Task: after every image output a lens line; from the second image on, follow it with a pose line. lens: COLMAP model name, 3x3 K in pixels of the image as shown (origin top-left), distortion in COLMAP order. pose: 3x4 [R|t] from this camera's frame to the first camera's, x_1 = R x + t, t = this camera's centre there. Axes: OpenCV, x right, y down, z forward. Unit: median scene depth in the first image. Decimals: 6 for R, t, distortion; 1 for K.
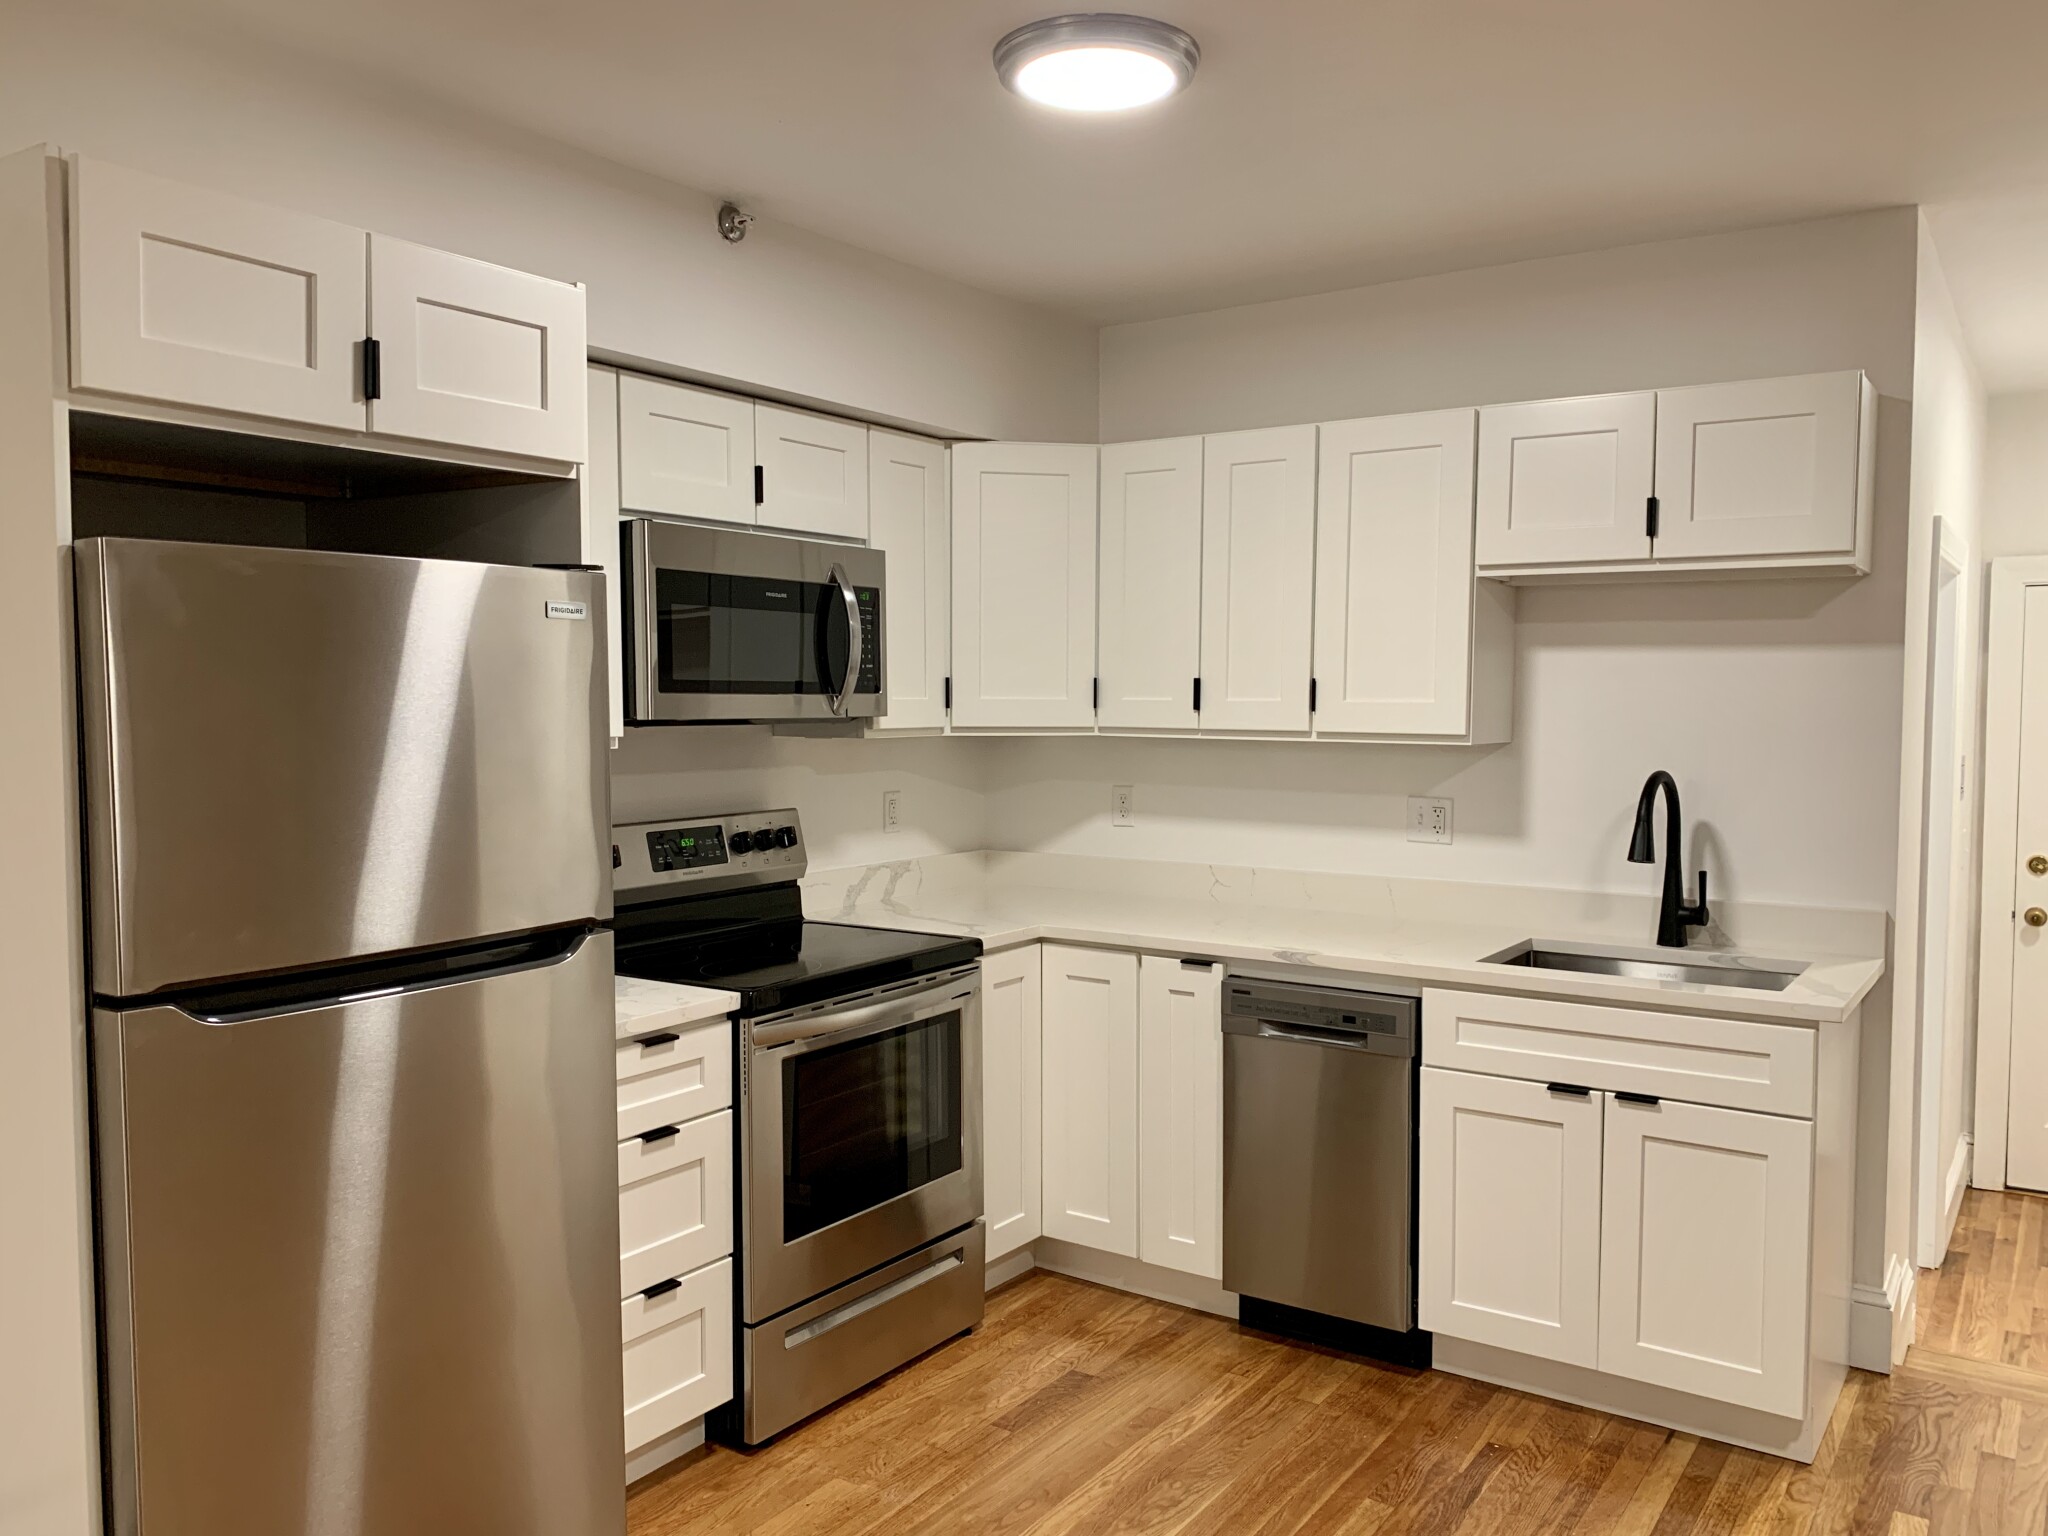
lens RADIAL K [[1574.7, 0, 1038.5], [0, 1574.7, 779.1], [0, 0, 1]] dist [0.035166, -0.039836]
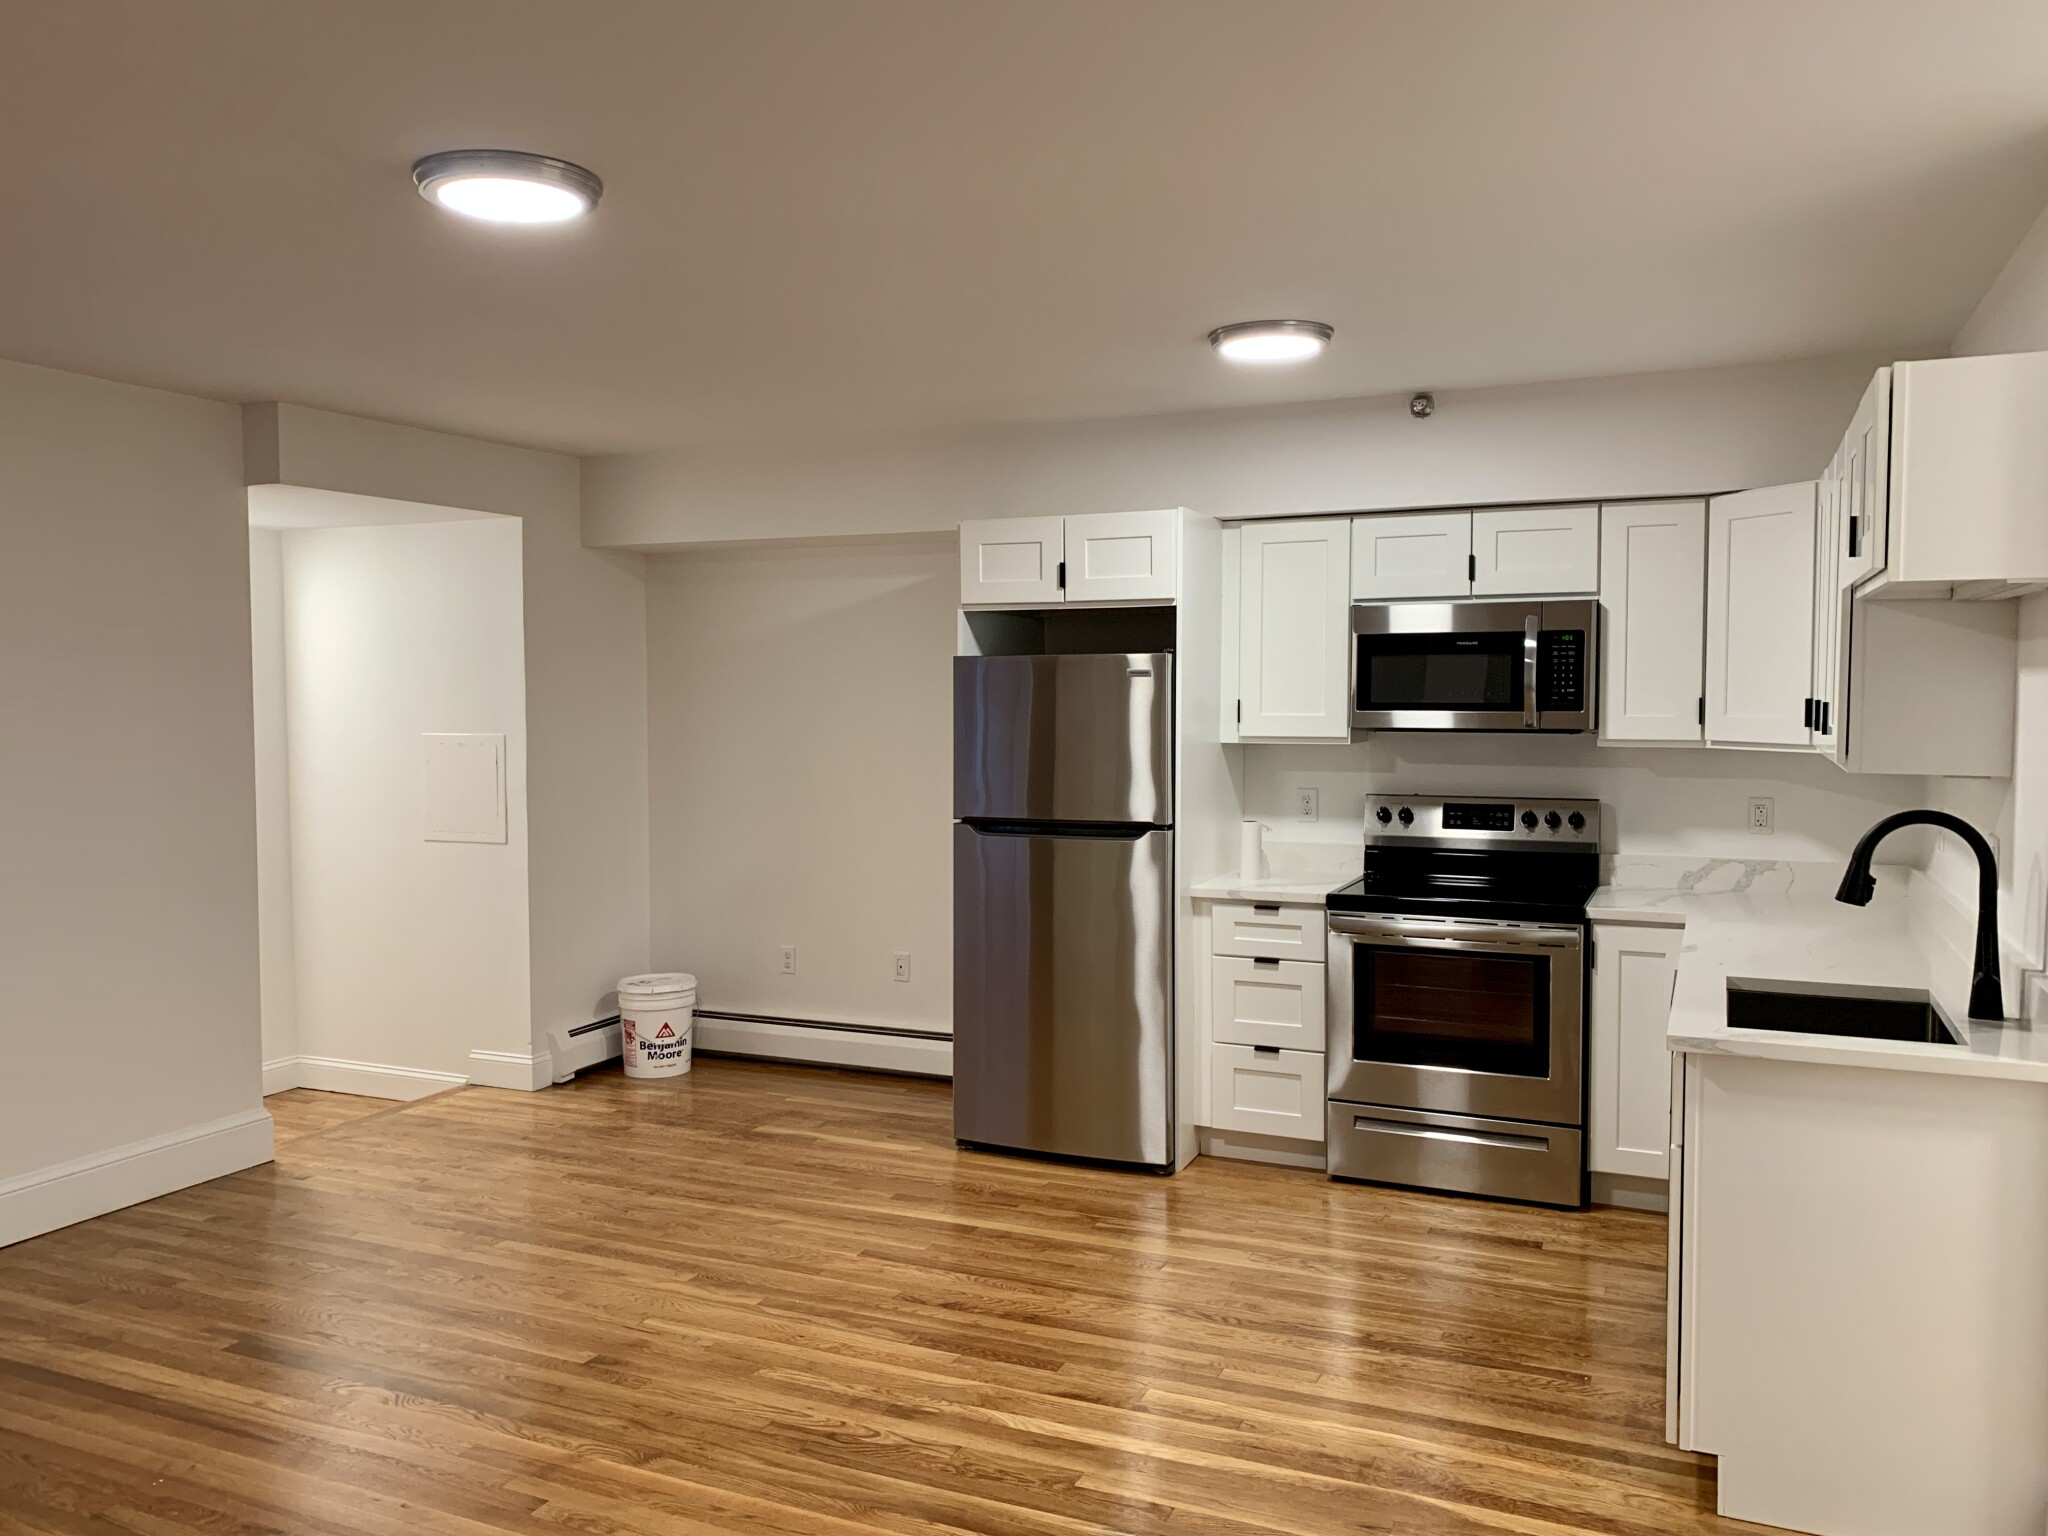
lens RADIAL K [[1574.7, 0, 1014.2], [0, 1574.7, 776.1], [0, 0, 1]] dist [0.035166, -0.039836]
pose [[0.166638, 0.052657, -0.984611, 1.207919], [-0.051498, 0.997675, 0.044640, -0.038819], [0.984672, 0.043267, 0.168962, 0.347293]]
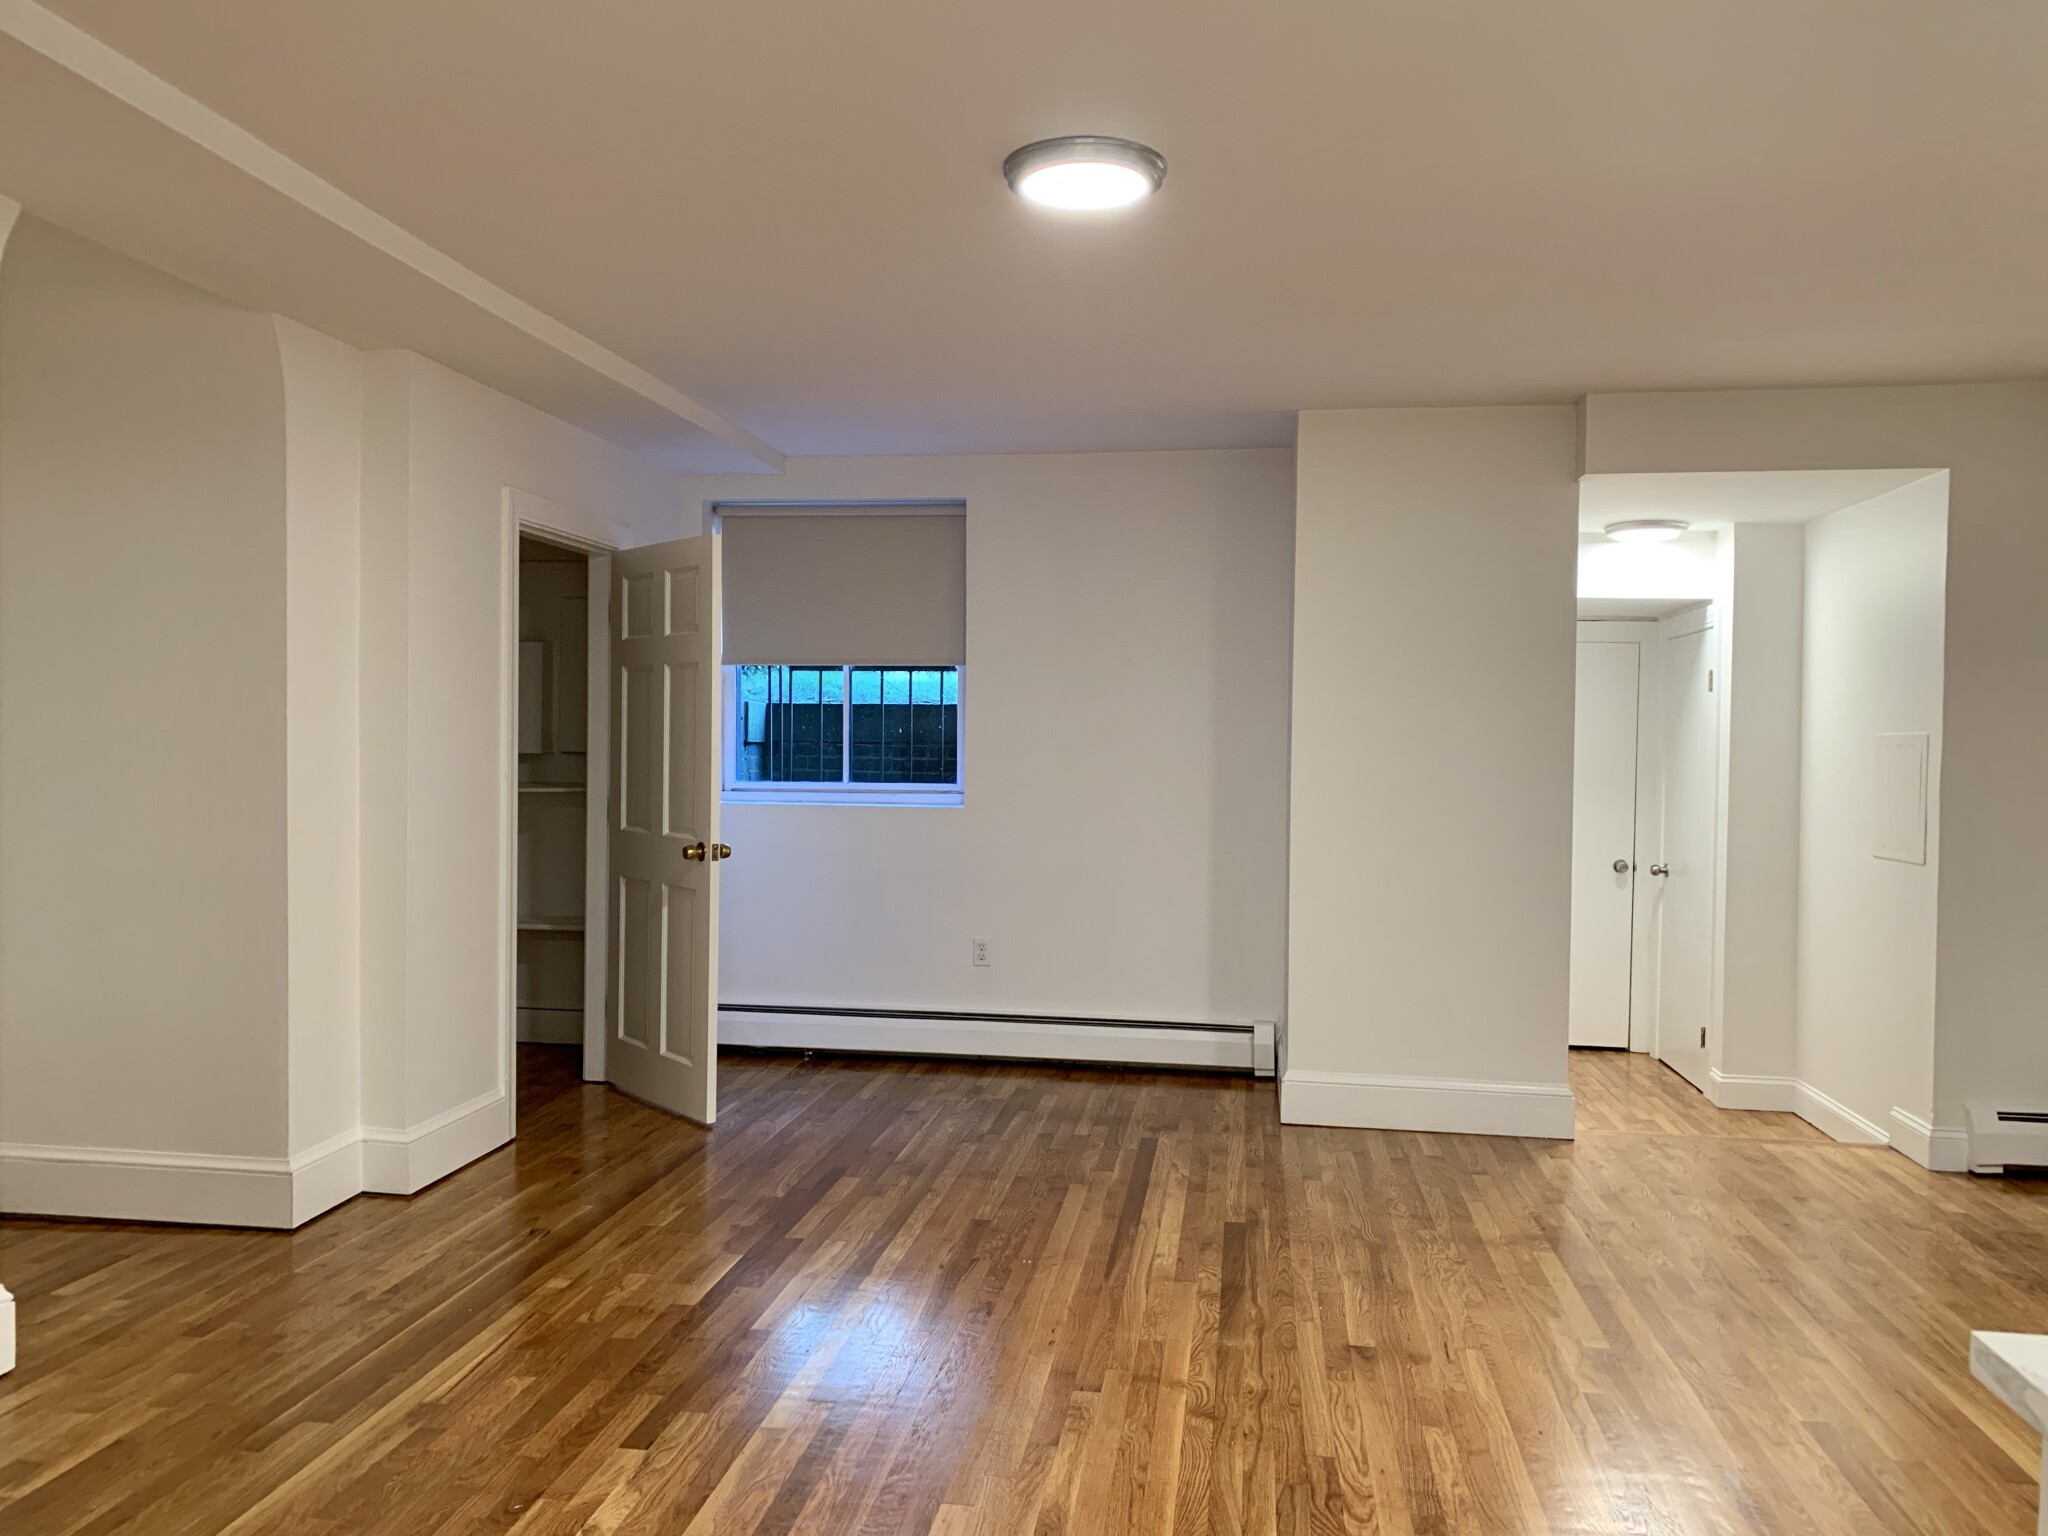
lens RADIAL K [[1574.7, 0, 1030.8], [0, 1574.7, 780.3], [0, 0, 1]] dist [0.035166, -0.039836]
pose [[-0.898796, -0.002766, -0.438359, 0.756816], [-0.040681, 0.996191, 0.077125, -0.012141], [0.436476, 0.087152, -0.895485, 1.053653]]
